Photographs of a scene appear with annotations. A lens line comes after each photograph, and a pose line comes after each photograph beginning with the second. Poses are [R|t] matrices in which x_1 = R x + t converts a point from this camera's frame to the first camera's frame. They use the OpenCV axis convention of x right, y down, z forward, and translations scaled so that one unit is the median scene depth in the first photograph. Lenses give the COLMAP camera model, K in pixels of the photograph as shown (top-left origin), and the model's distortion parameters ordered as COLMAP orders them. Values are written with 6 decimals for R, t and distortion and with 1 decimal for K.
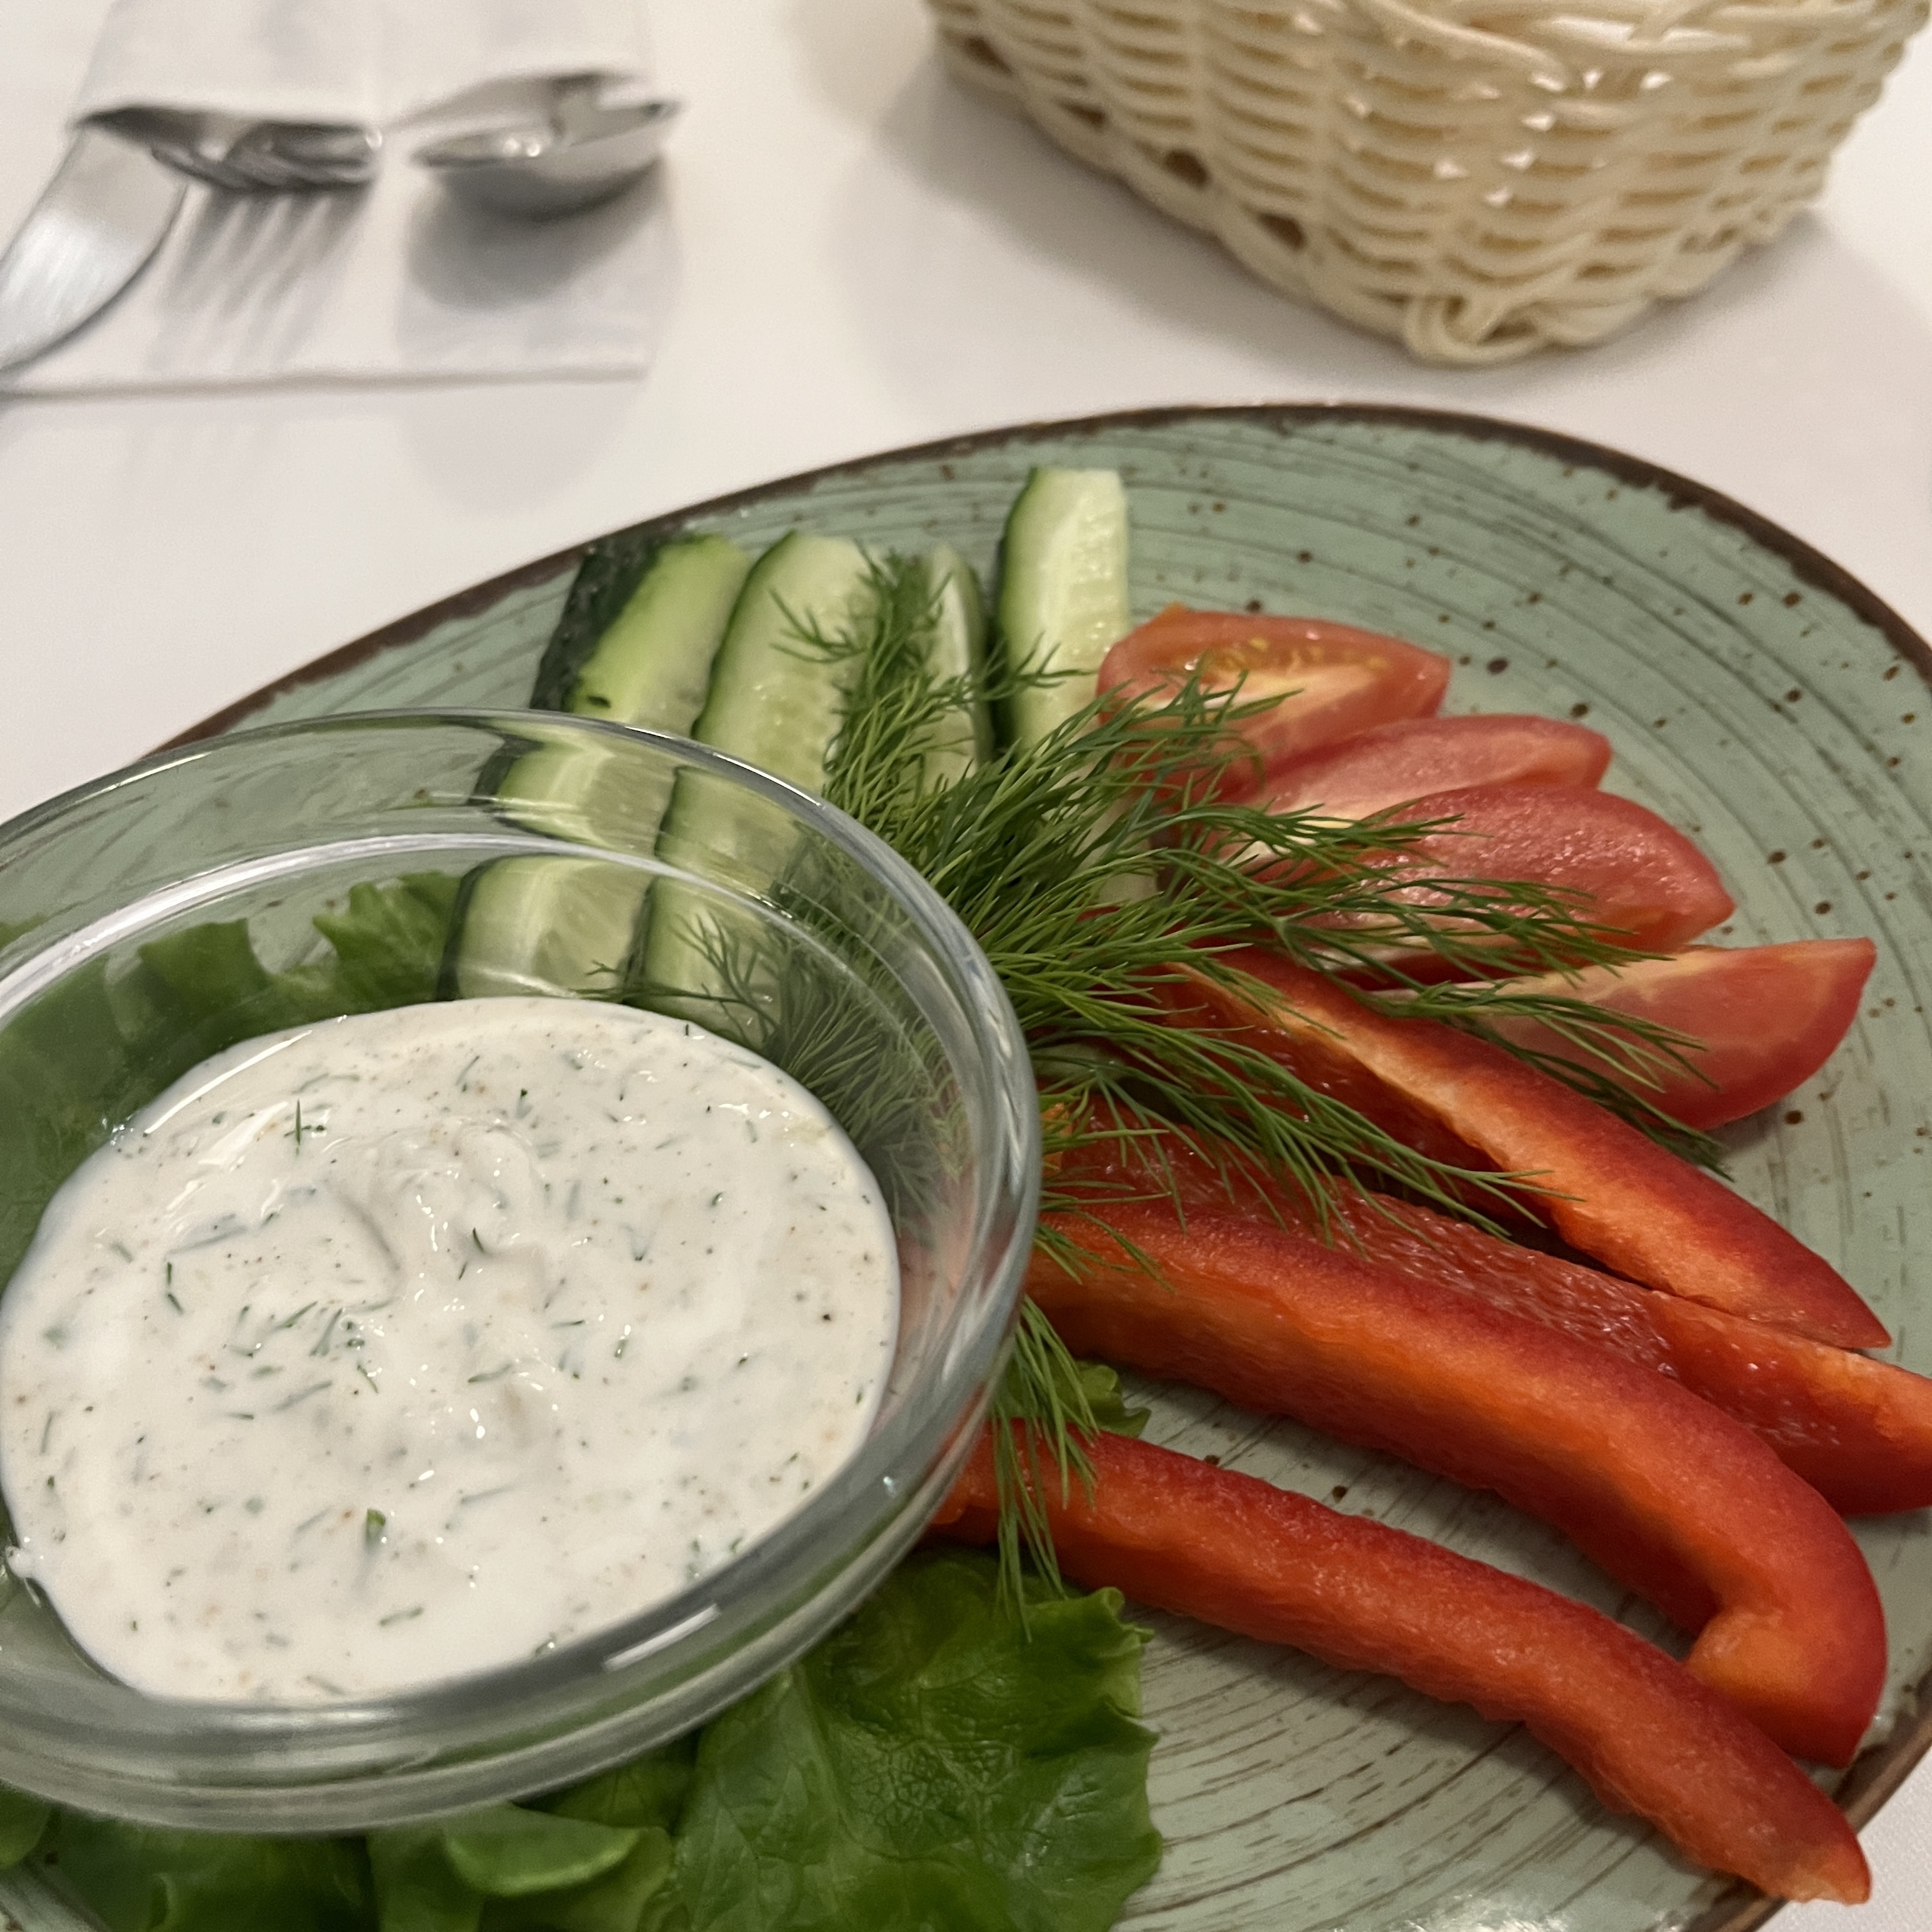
lens RADIAL K [[1915.2, 0, 962.9], [0, 1915.2, 968.9], [0, 0, 1]] dist [-0.012108, 0.000000]
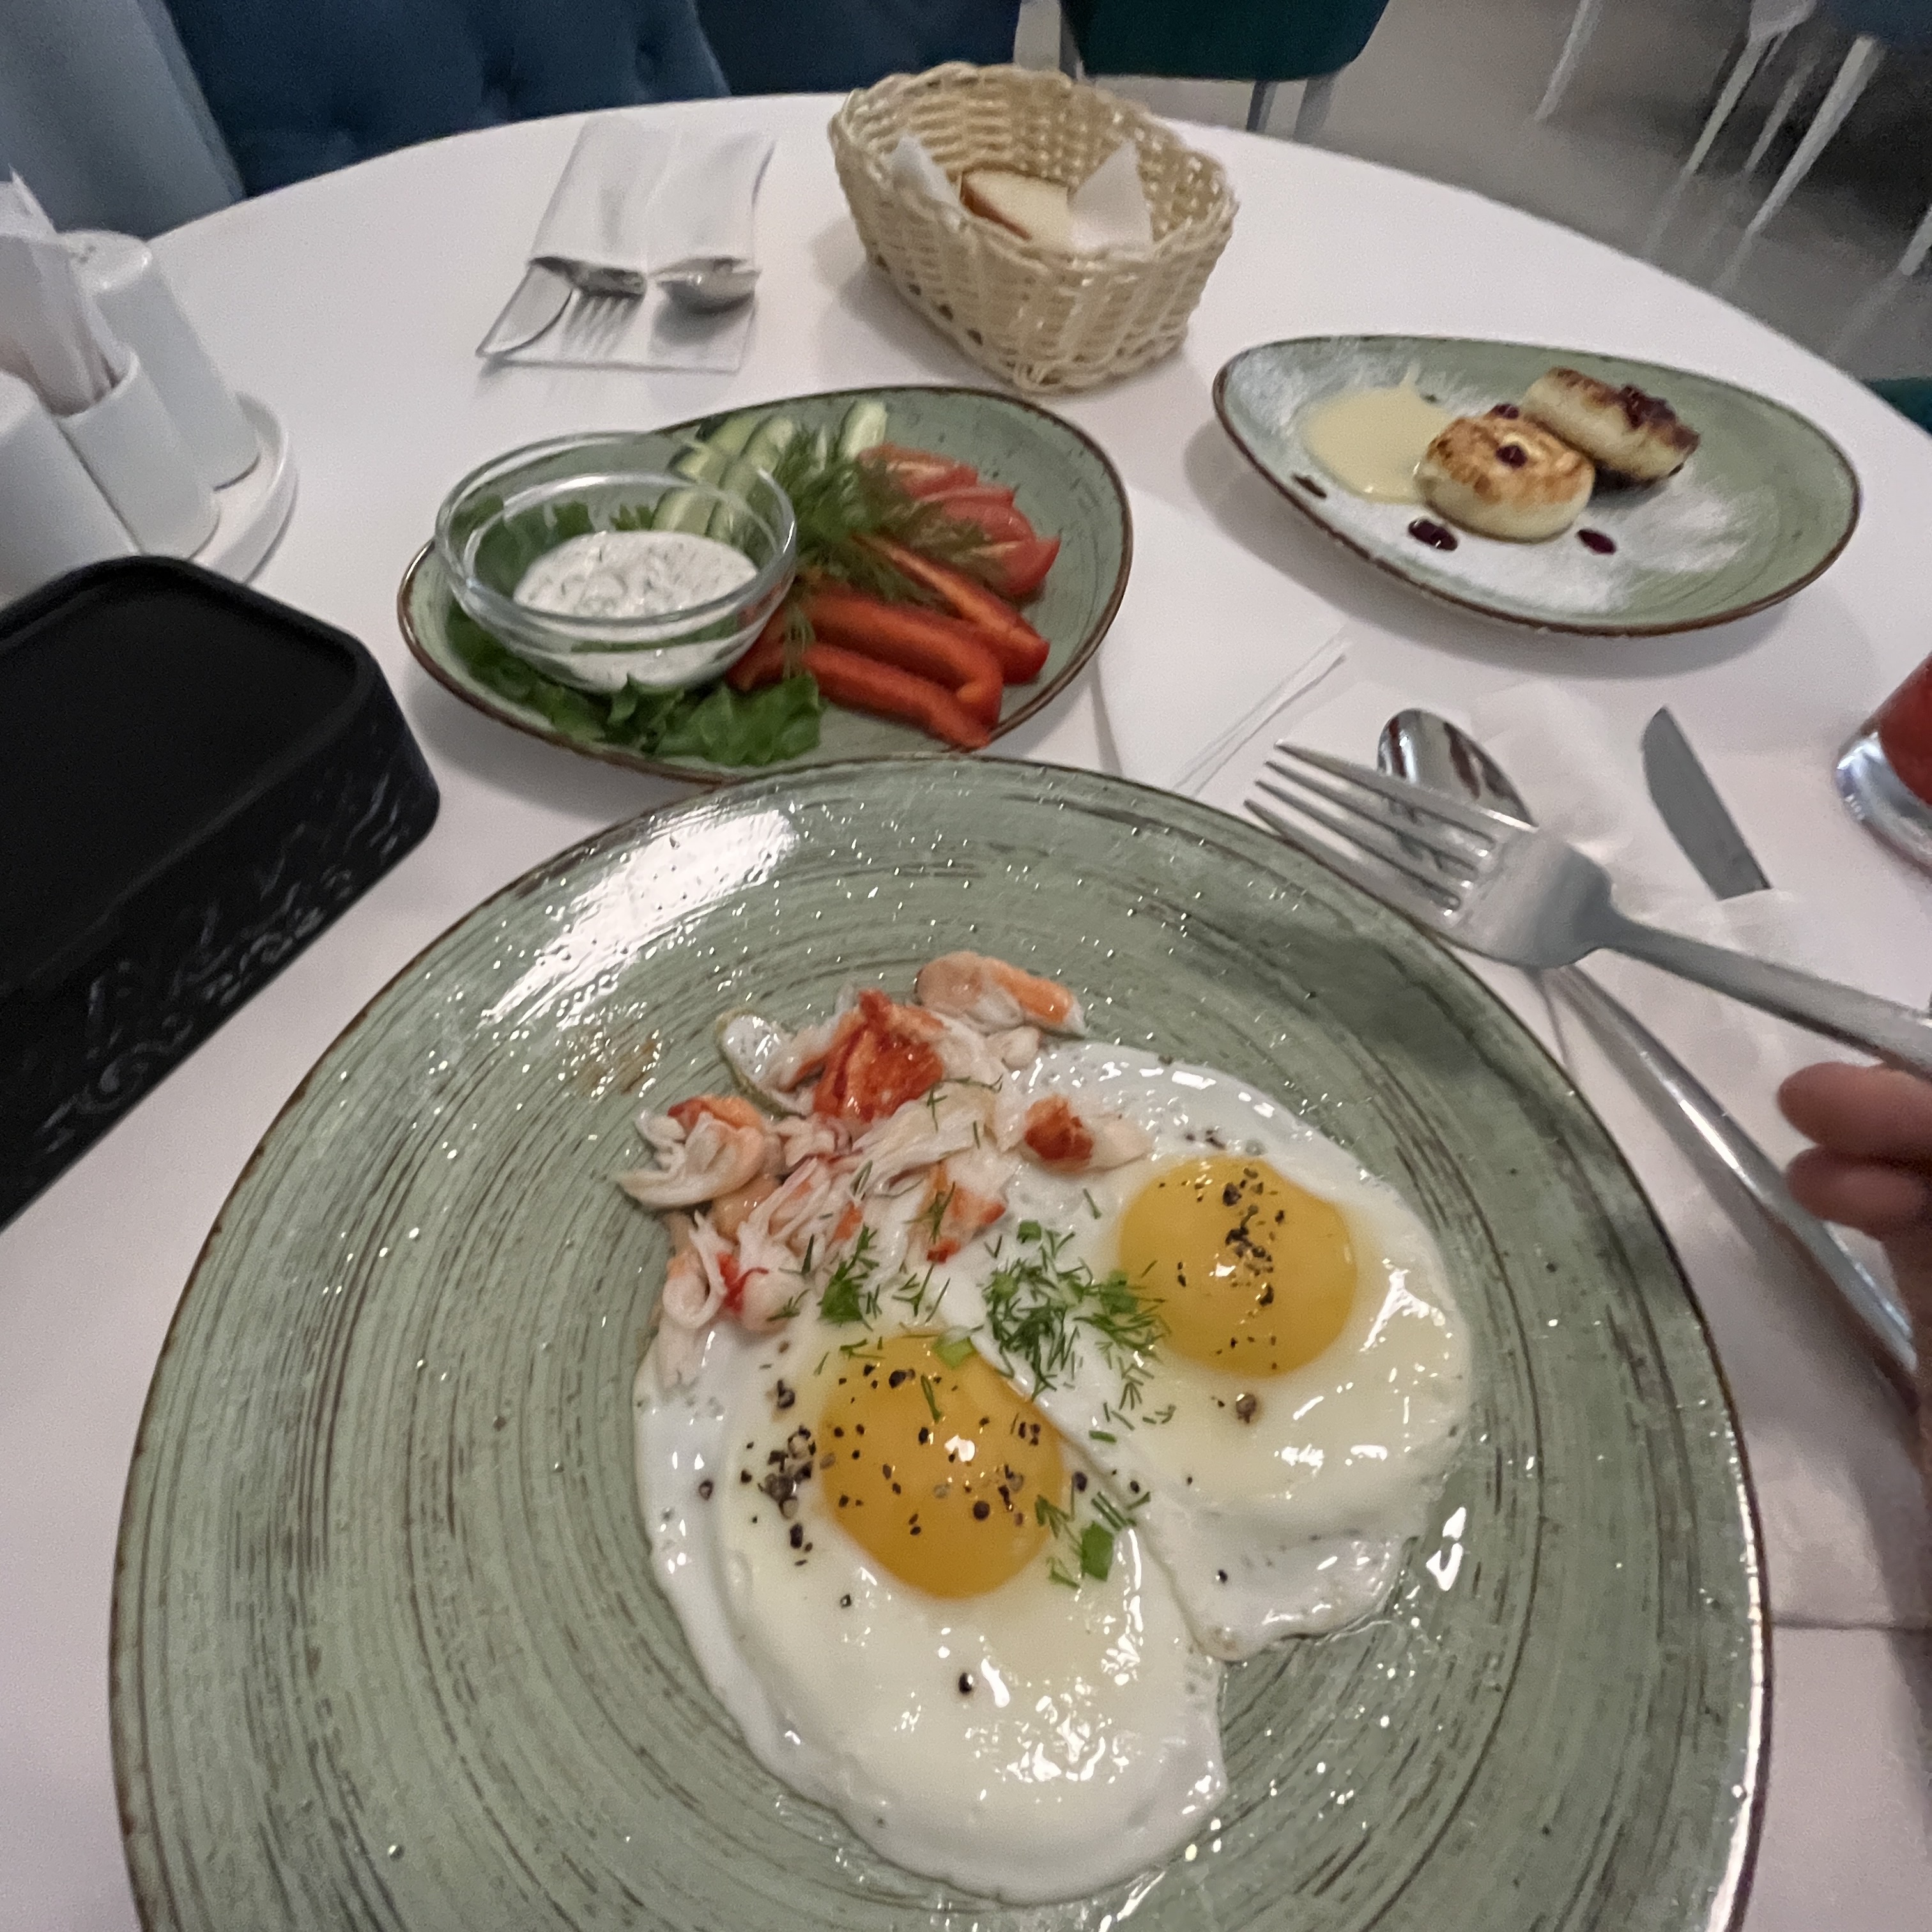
lens RADIAL K [[1045.0, 0, 972.8], [0, 1045.0, 959.9], [0, 0, 1]] dist [-0.001964, 0.000326]
pose [[0.997158, 0.075171, 0.005064, 0.232383], [-0.075267, 0.990949, 0.111153, 0.341812], [0.003337, -0.111218, 0.993790, -0.602233]]
